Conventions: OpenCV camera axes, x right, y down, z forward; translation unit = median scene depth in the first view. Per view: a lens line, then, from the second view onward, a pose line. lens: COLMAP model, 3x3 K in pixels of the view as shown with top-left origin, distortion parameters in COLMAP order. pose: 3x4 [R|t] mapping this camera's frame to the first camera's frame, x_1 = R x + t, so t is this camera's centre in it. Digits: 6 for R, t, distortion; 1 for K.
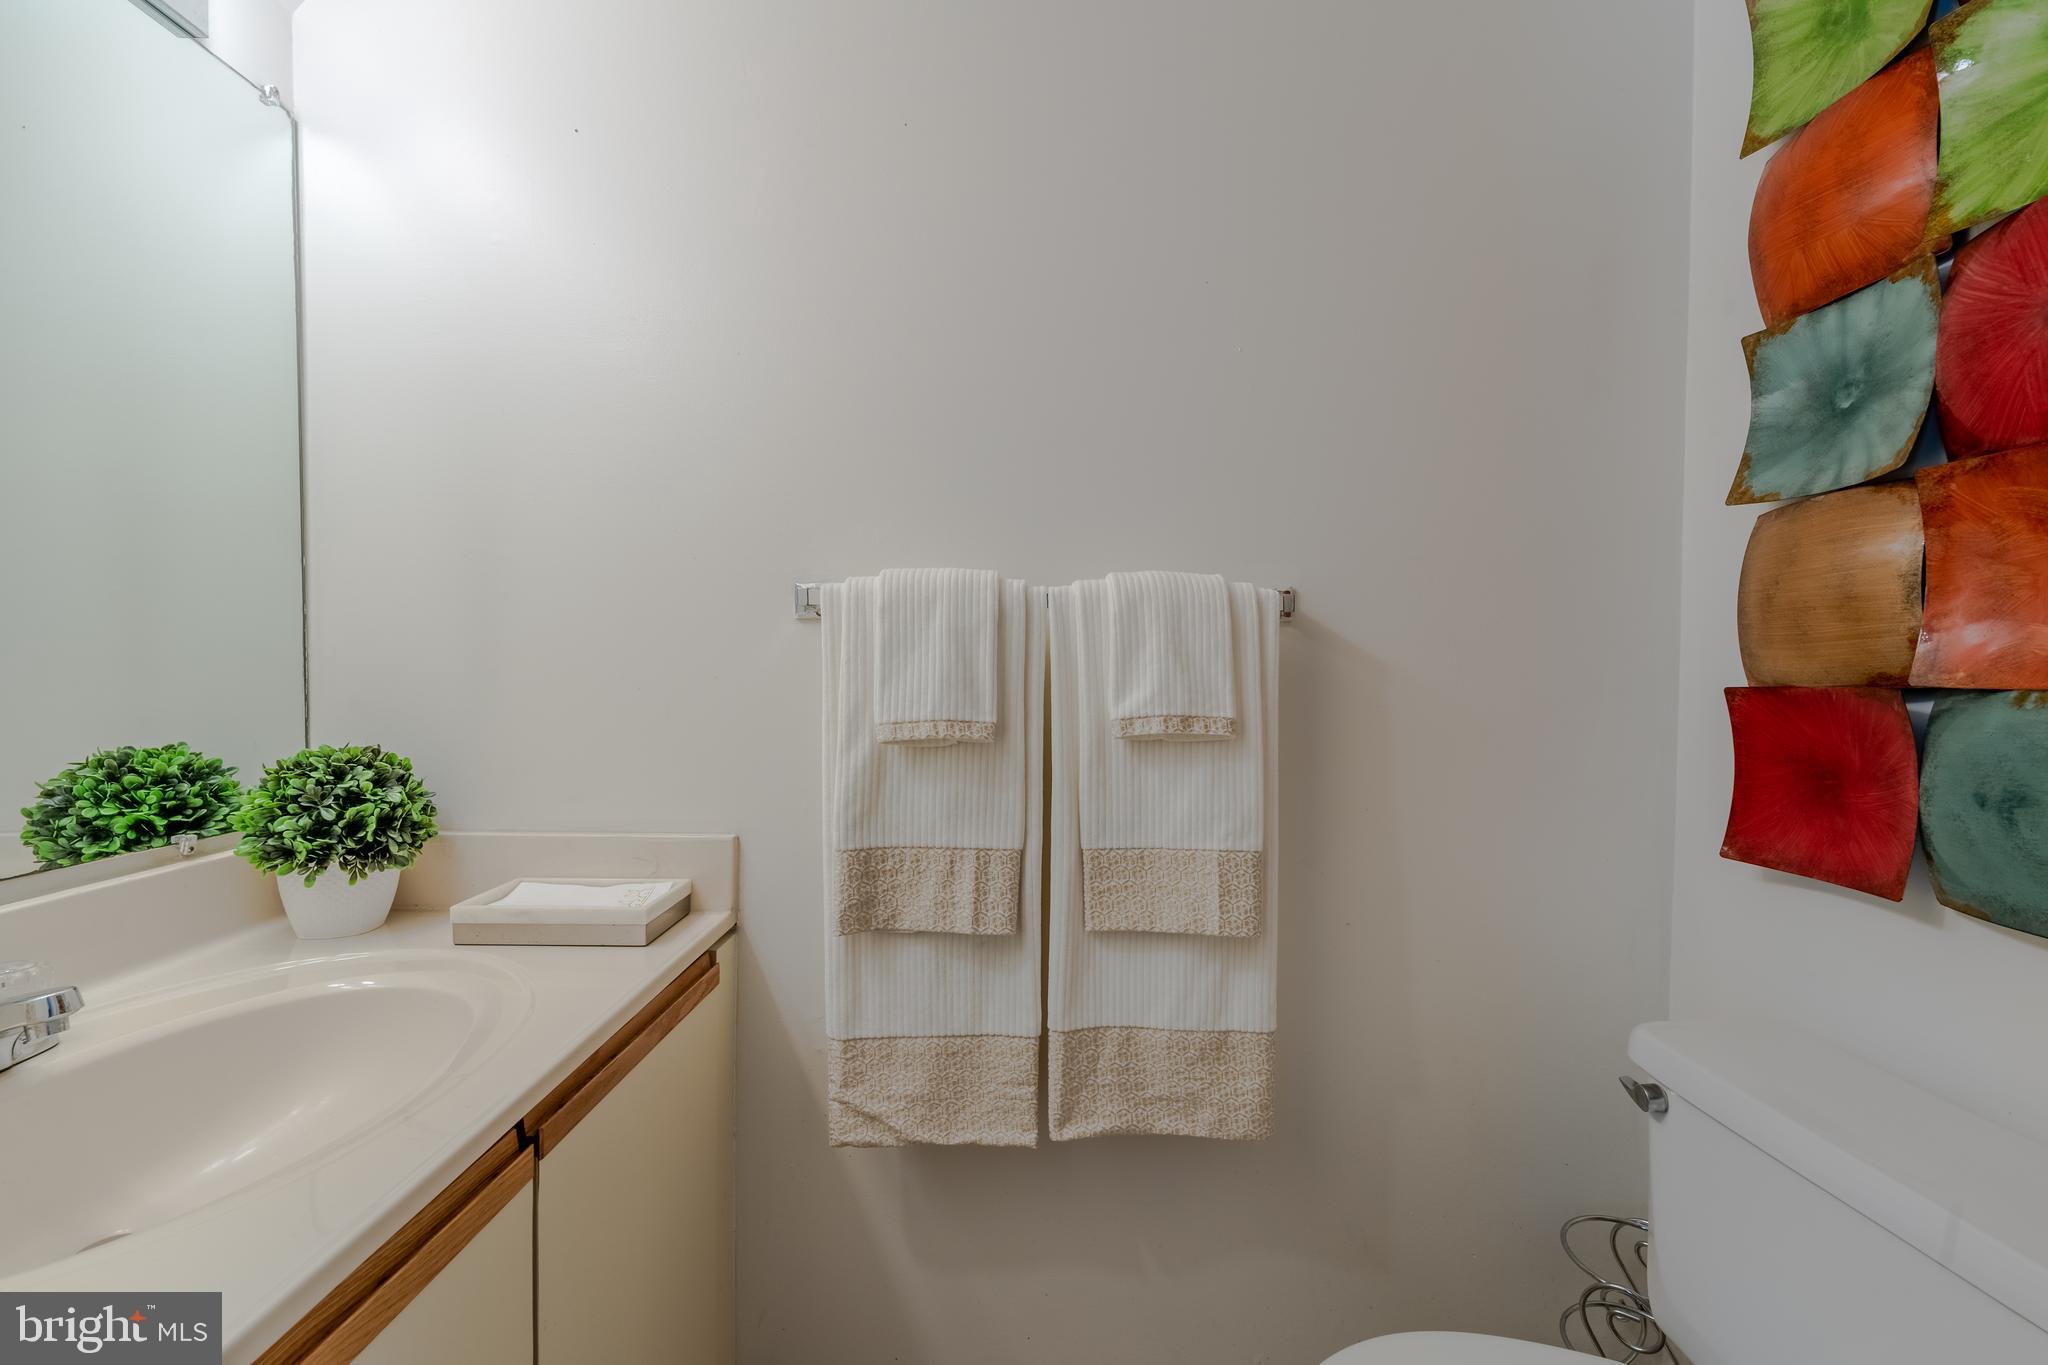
lens RADIAL K [[835.9, 0, 1029.0], [0, 835.9, 688.8], [0, 0, 1]] dist [0.000375, -0.000481]
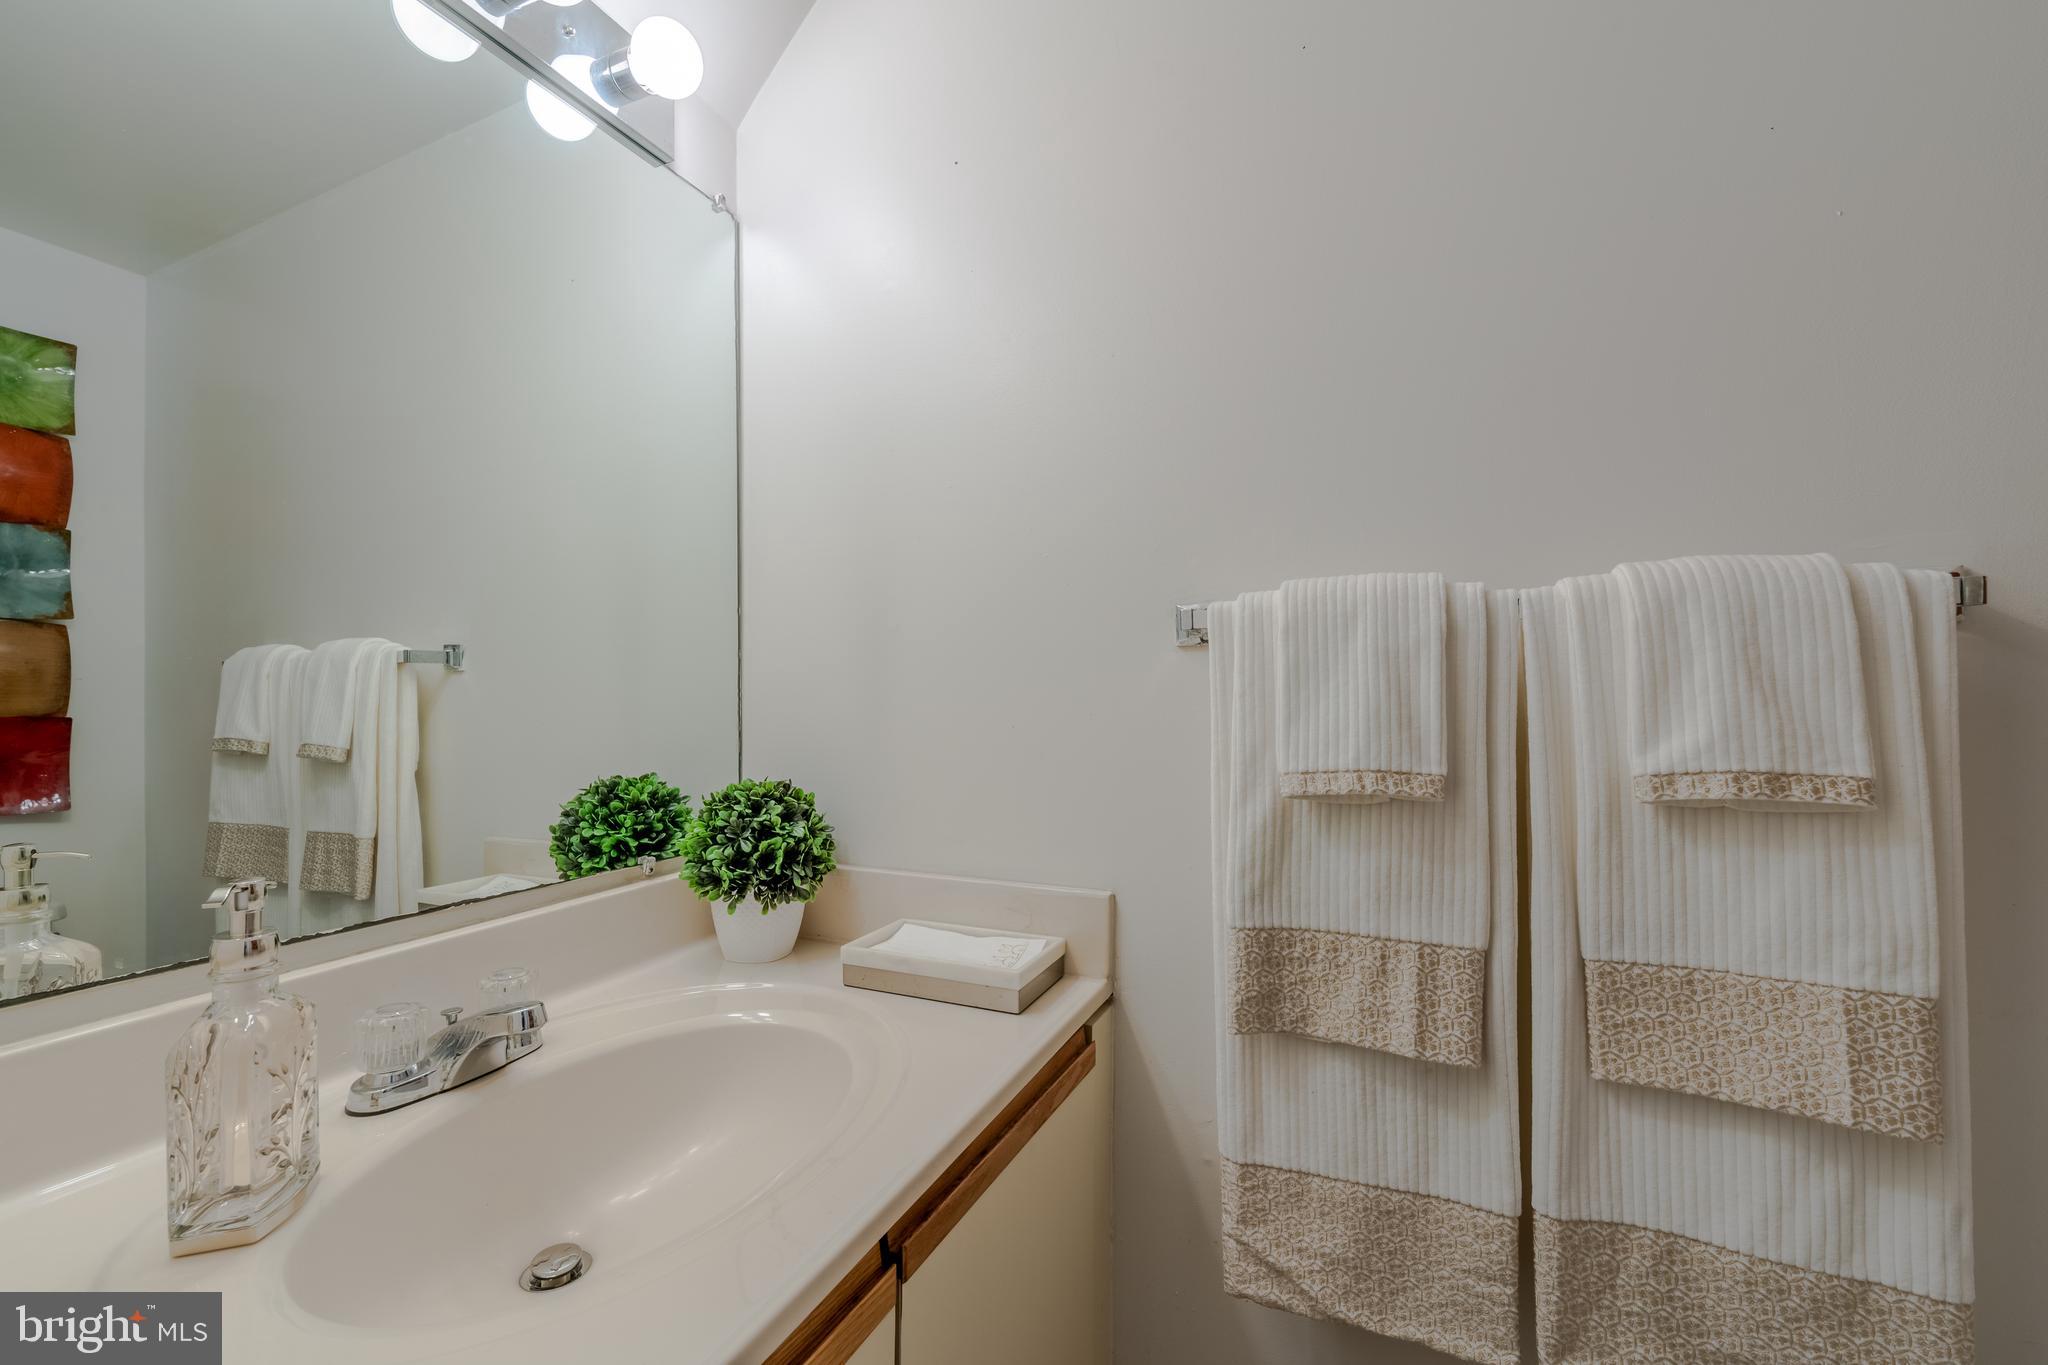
lens RADIAL K [[835.9, 0, 1029.0], [0, 835.9, 688.8], [0, 0, 1]] dist [0.000375, -0.000481]
pose [[0.911122, -0.015470, -0.411847, -0.069190], [0.000215, 0.999313, -0.037062, -0.008723], [0.412137, 0.033679, 0.910499, 0.166037]]
